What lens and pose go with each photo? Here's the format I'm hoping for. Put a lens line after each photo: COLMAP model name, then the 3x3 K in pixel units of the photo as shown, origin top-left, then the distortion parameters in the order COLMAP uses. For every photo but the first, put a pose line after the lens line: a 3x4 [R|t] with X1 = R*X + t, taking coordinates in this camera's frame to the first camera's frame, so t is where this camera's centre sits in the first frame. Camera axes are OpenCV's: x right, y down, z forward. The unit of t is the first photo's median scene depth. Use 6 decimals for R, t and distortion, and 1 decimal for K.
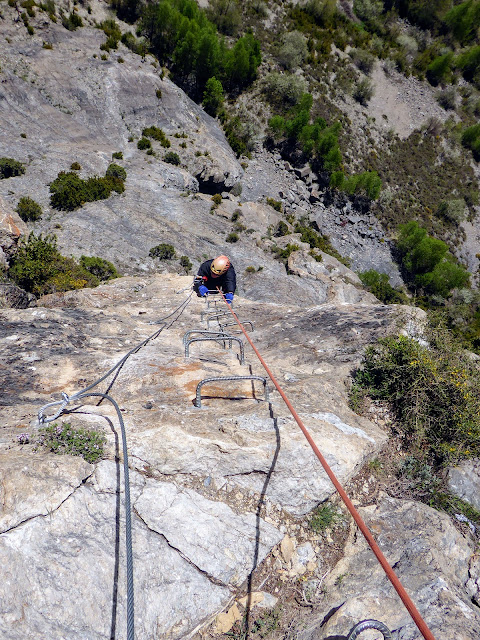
lens RADIAL K [[537.8, 0, 239.2], [0, 537.8, 319.1], [0, 0, 1]] dist [-0.015688, -0.015225]
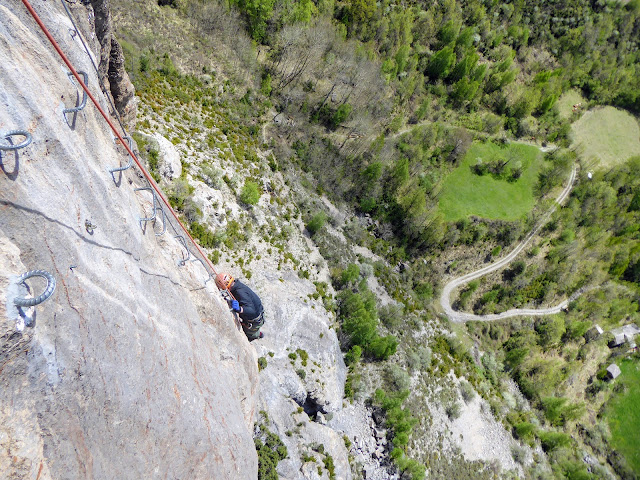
lens RADIAL K [[443.8, 0, 324.0], [0, 443.8, 241.2], [0, 0, 1]] dist [-0.022701, 0.001102]
pose [[0.830863, 0.481854, -0.278358, 0.100898], [-0.554505, 0.674825, -0.486965, 0.032477], [-0.046803, 0.558953, 0.827878, -0.282898]]
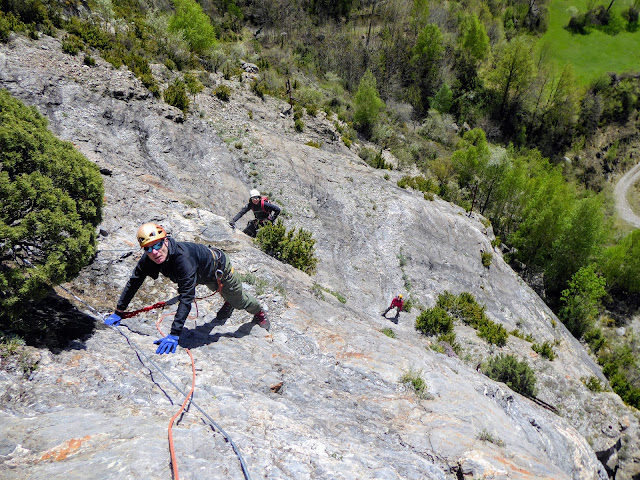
lens RADIAL K [[443.8, 0, 321.0], [0, 443.8, 240.1], [0, 0, 1]] dist [-0.022701, 0.001102]
pose [[0.884432, 0.131396, -0.447788, -0.116307], [-0.367812, 0.786834, -0.495587, -0.186522], [0.287217, 0.603015, 0.744231, 0.709310]]
